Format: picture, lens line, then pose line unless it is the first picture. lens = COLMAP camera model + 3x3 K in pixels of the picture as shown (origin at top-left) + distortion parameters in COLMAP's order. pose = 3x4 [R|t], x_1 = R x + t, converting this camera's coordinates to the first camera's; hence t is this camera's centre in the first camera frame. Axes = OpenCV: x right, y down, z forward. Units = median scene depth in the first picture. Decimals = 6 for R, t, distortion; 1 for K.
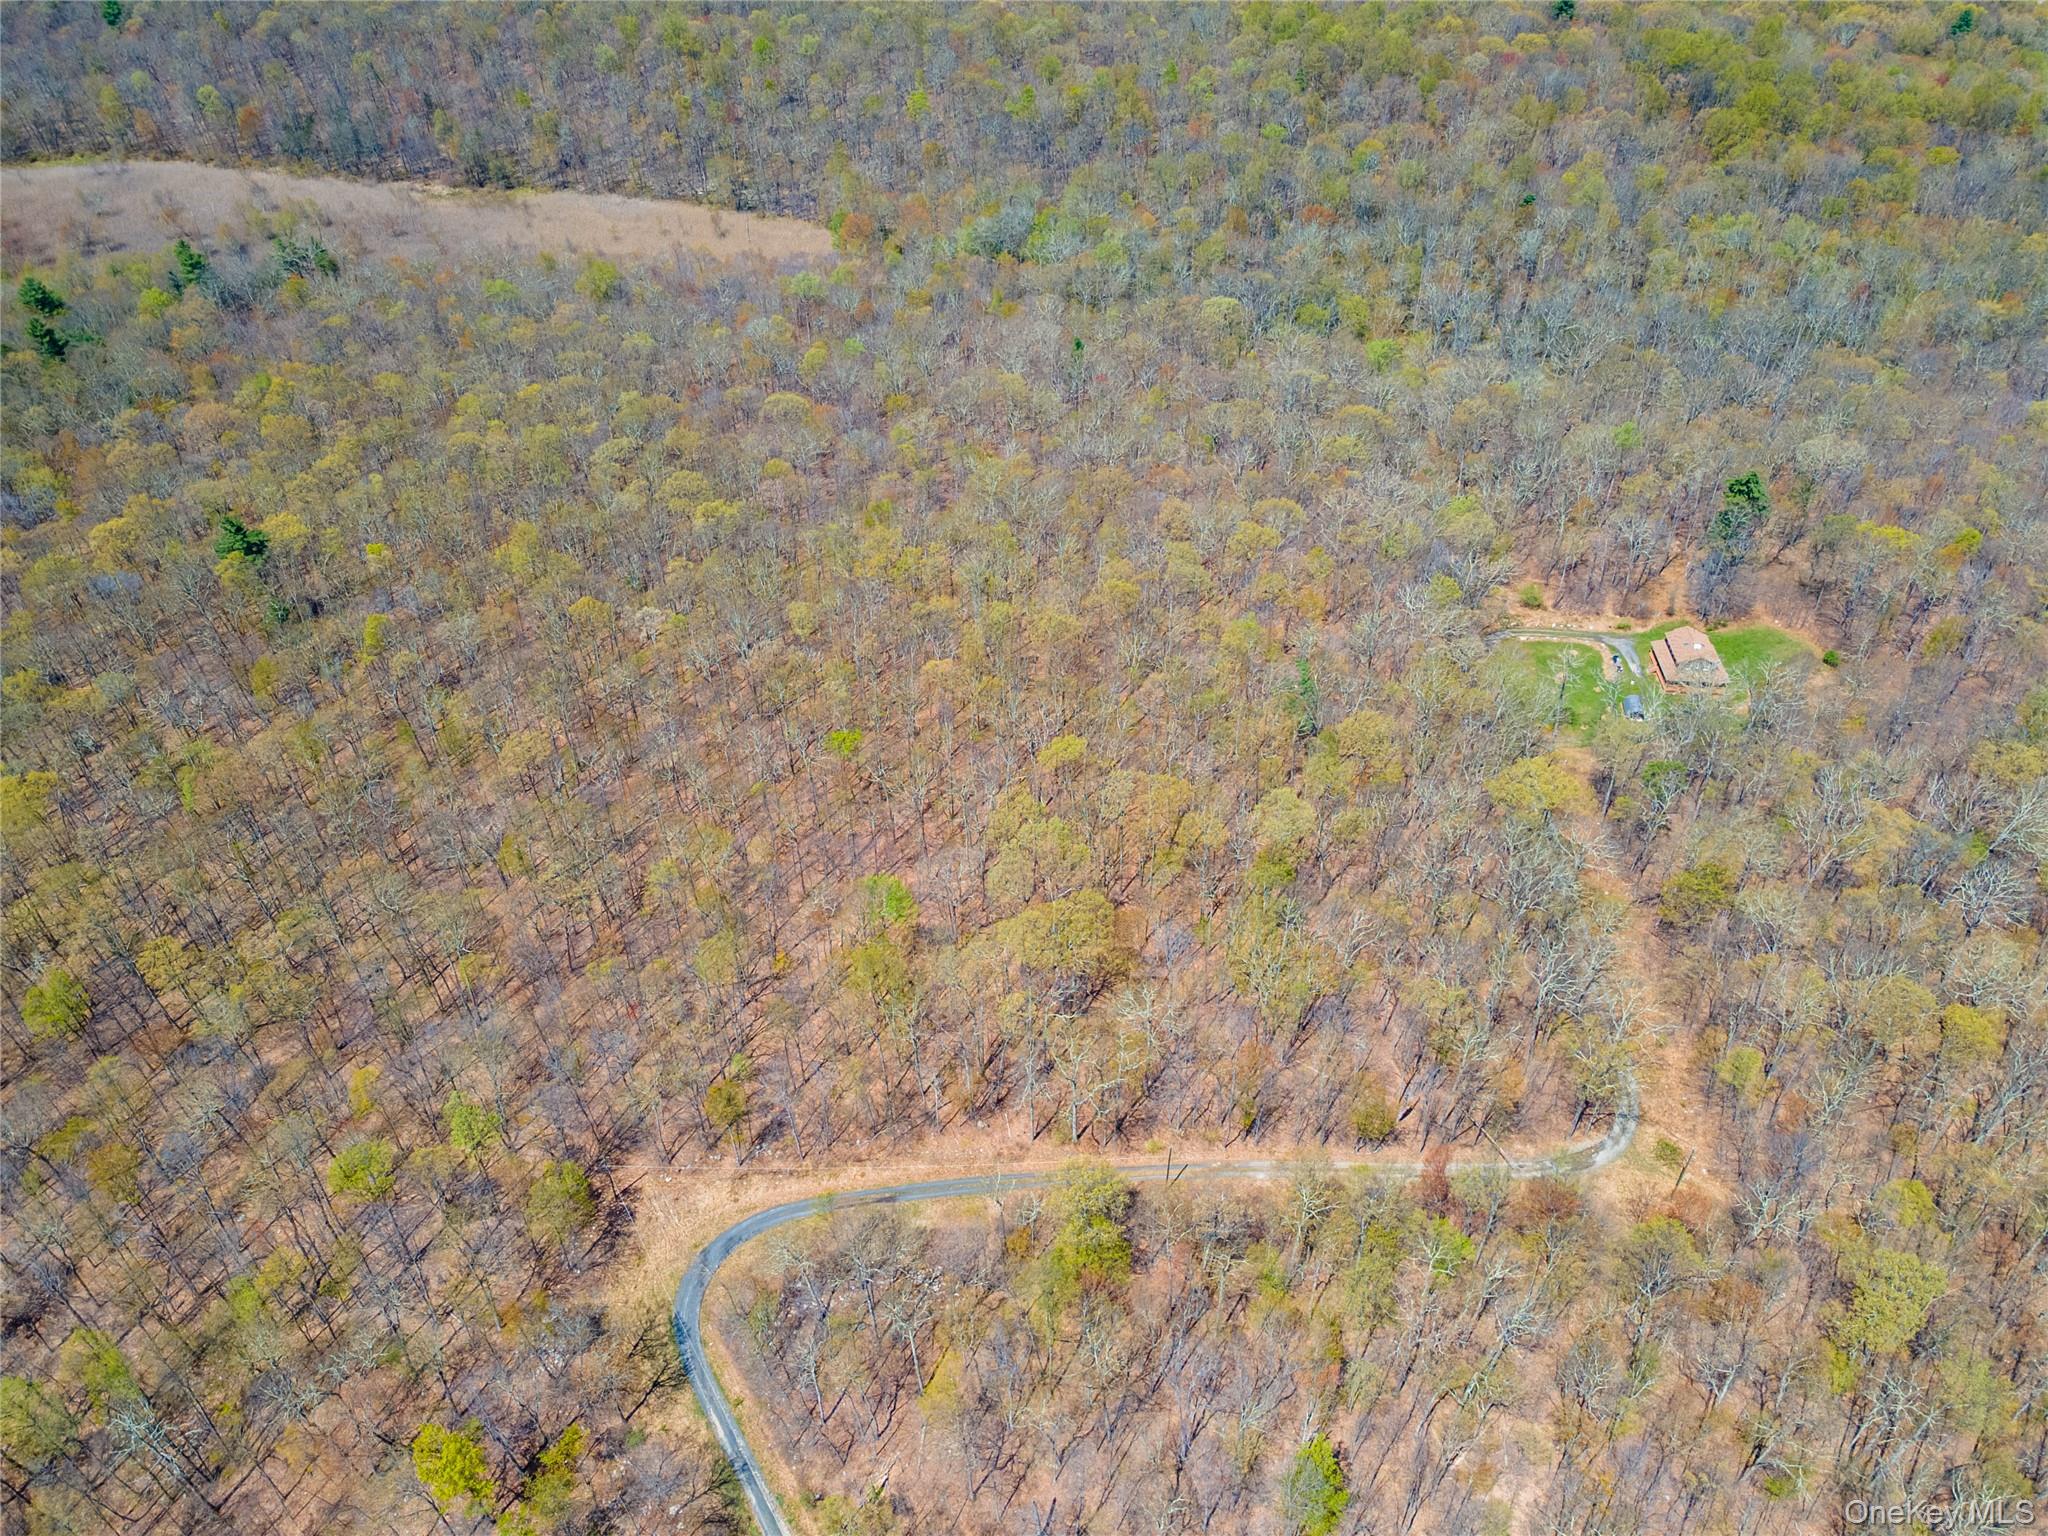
lens RADIAL K [[1493.9, 0, 1029.8], [0, 1493.9, 773.8], [0, 0, 1]] dist [0.025265, 0.032364]
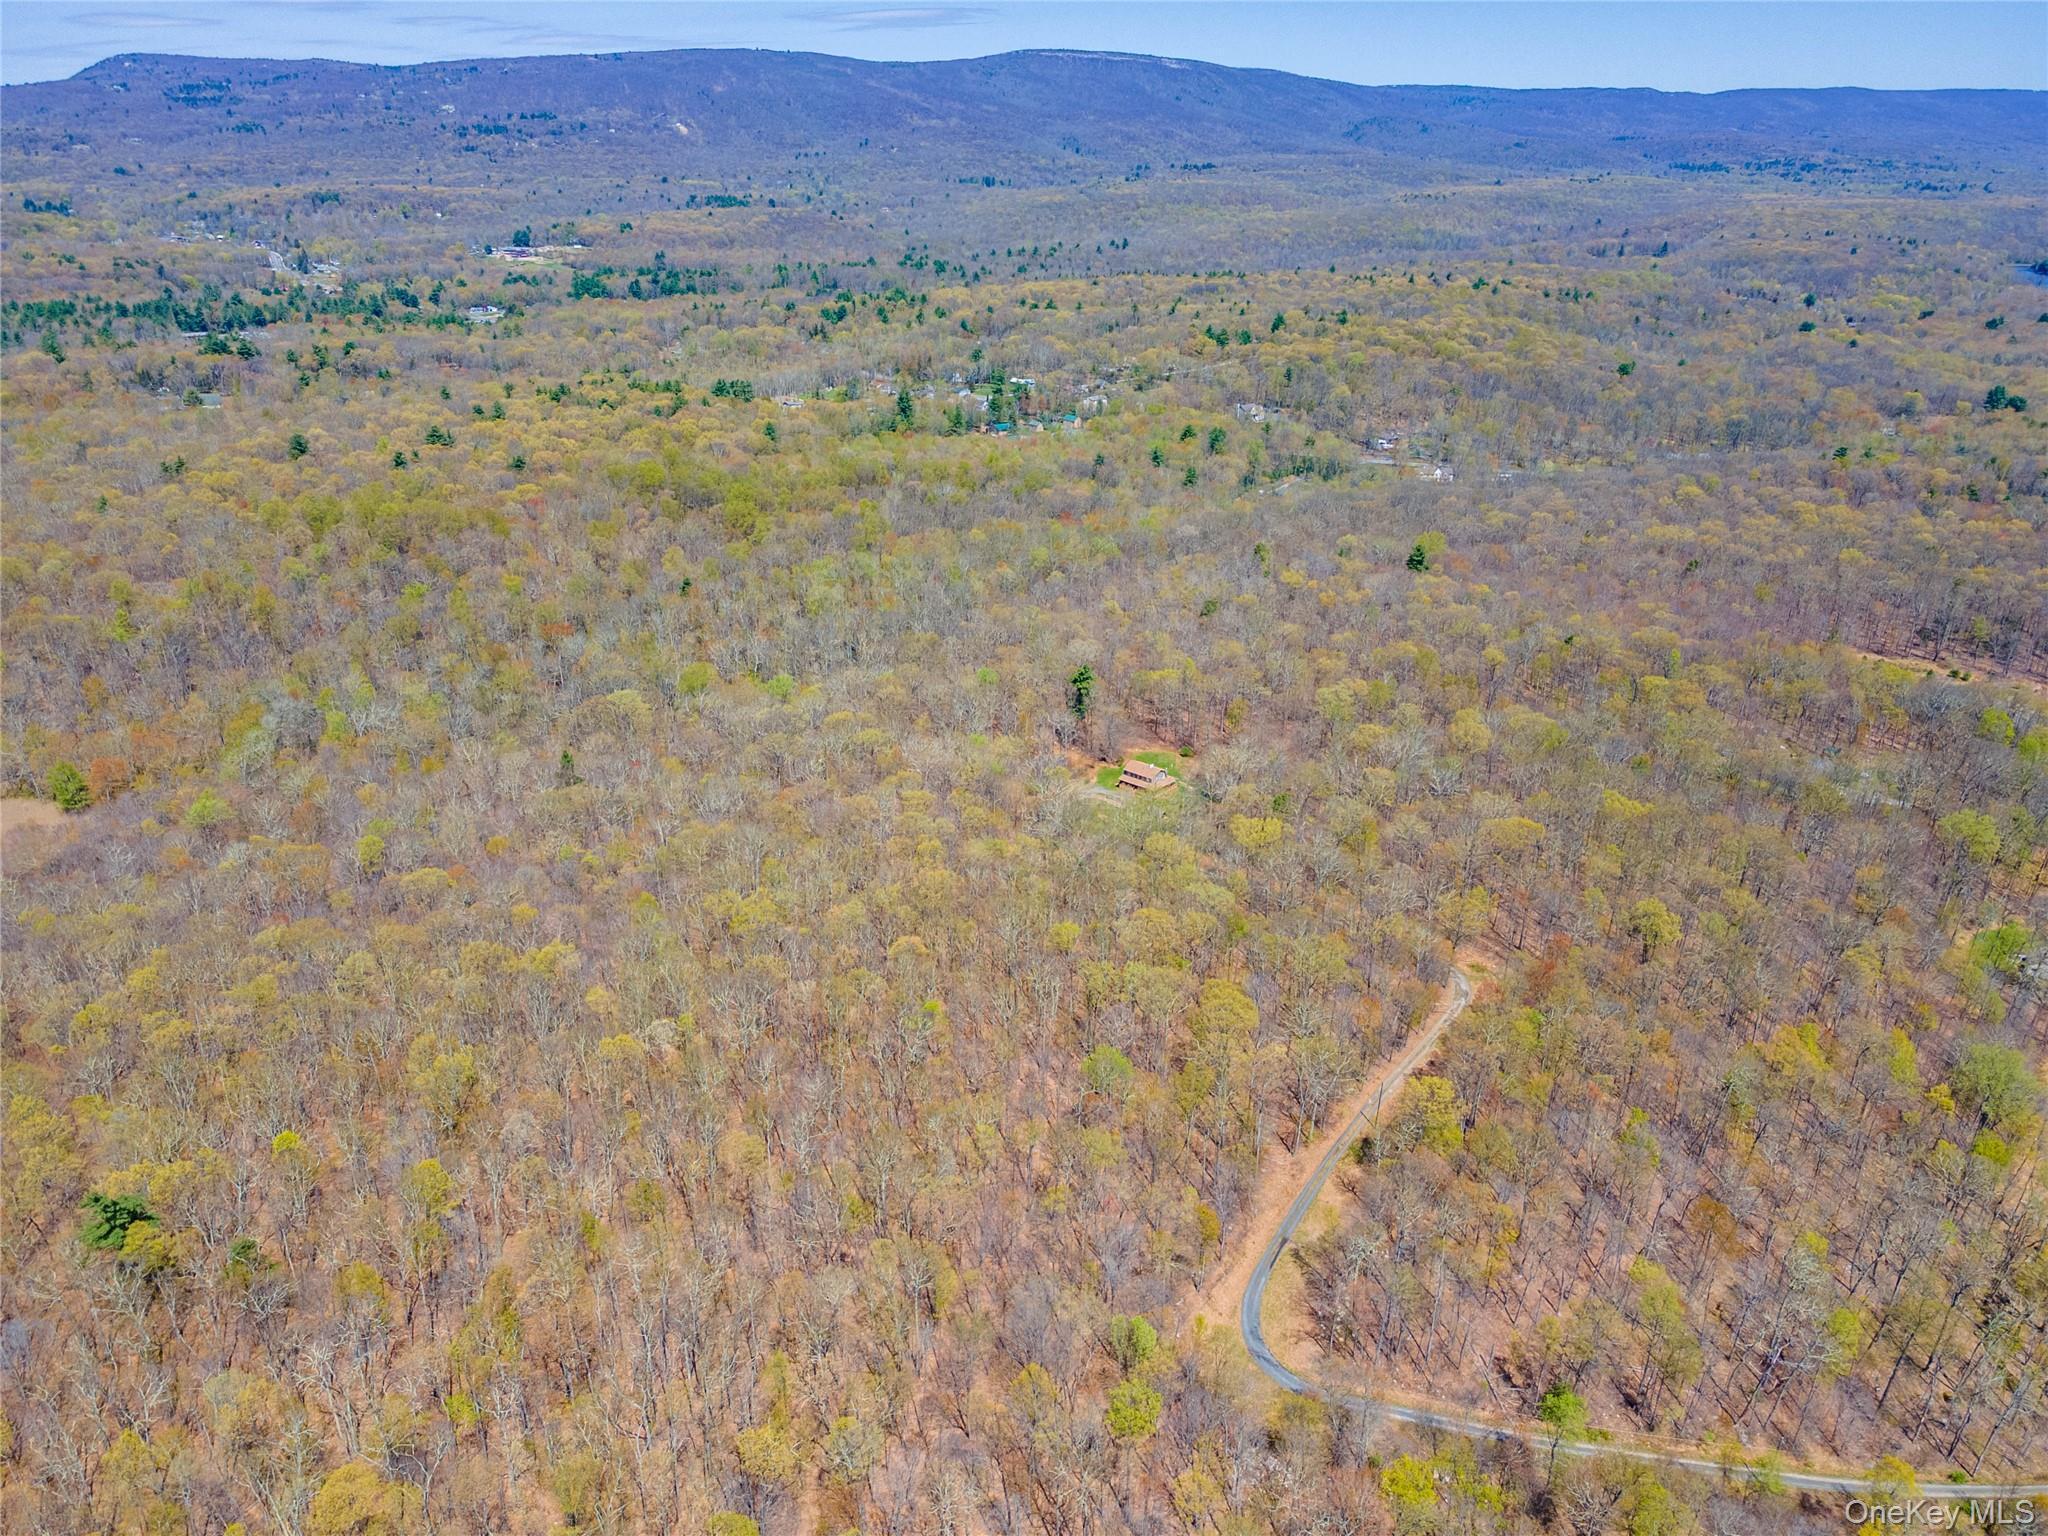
lens RADIAL K [[1493.9, 0, 1017.6], [0, 1493.9, 778.8], [0, 0, 1]] dist [0.025265, 0.032364]
pose [[0.598187, -0.316265, 0.736308, -0.793971], [0.506555, 0.861202, -0.041622, -0.086138], [-0.620947, 0.397878, 0.675365, 0.100570]]
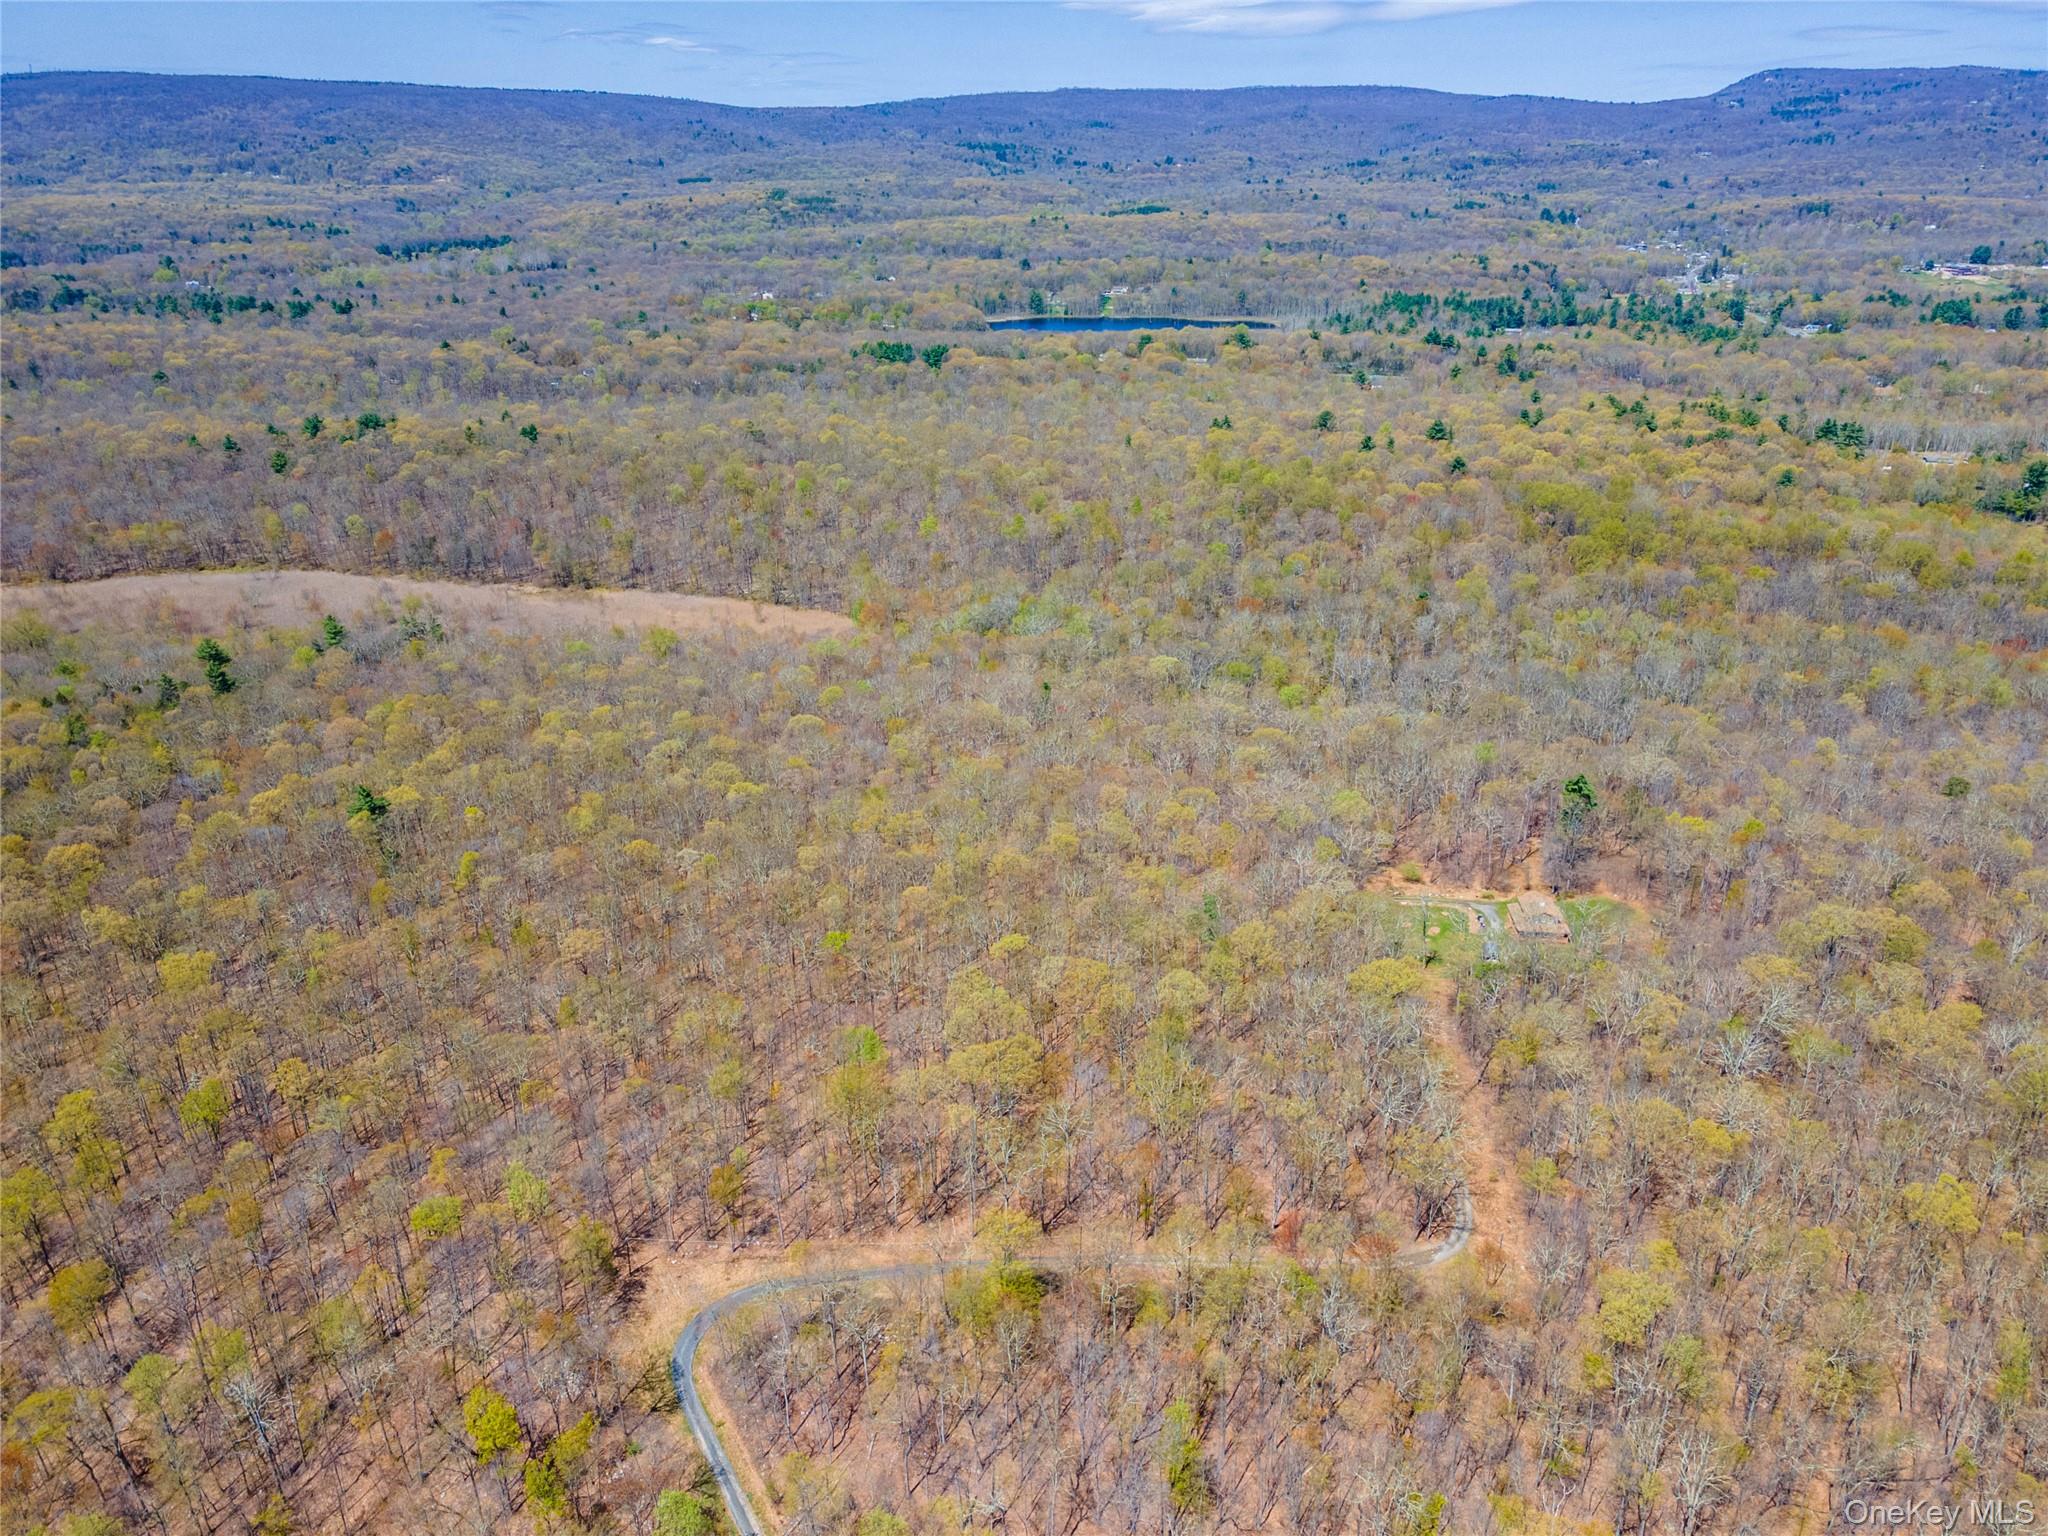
lens RADIAL K [[1493.9, 0, 1027.2], [0, 1493.9, 781.2], [0, 0, 1]] dist [0.025265, 0.032364]
pose [[0.999877, 0.010475, -0.011699, 0.044334], [-0.013302, 0.960911, -0.276536, 0.176845], [0.008345, 0.276658, 0.960932, -0.218789]]
